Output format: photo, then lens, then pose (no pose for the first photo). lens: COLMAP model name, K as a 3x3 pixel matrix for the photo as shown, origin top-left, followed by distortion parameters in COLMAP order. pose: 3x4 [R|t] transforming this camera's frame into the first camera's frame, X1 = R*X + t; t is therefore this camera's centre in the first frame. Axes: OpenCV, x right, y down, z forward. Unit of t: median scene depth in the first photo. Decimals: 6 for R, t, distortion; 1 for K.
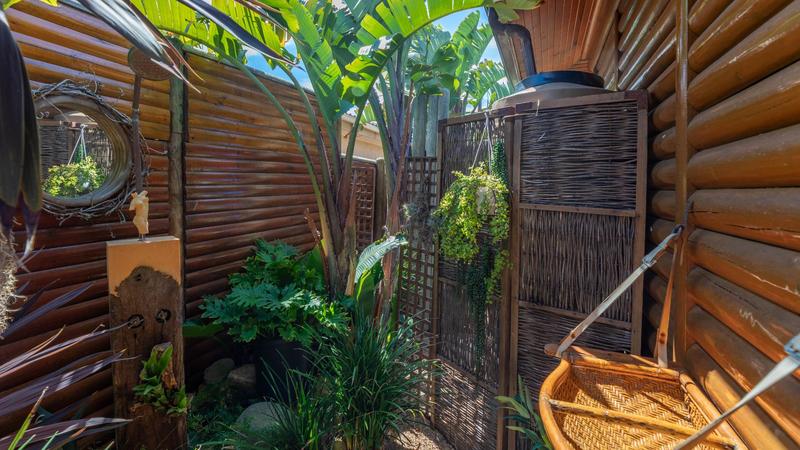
lens RADIAL K [[334.2, 0, 405.6], [0, 334.2, 169.0], [0, 0, 1]] dist [-0.002687, 0.000519]
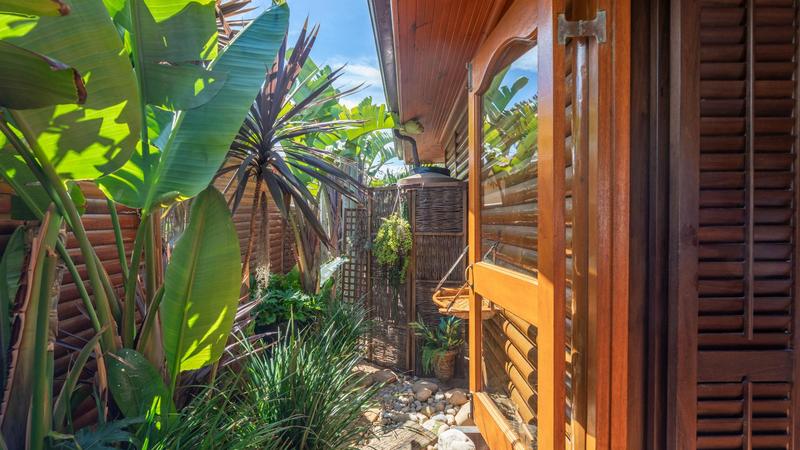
lens RADIAL K [[334.2, 0, 402.2], [0, 334.2, 224.2], [0, 0, 1]] dist [-0.002687, 0.000519]
pose [[0.925912, -0.048647, 0.374594, -0.481104], [0.023276, 0.997136, 0.071960, -0.094397], [-0.377021, -0.057910, 0.924392, -0.832046]]
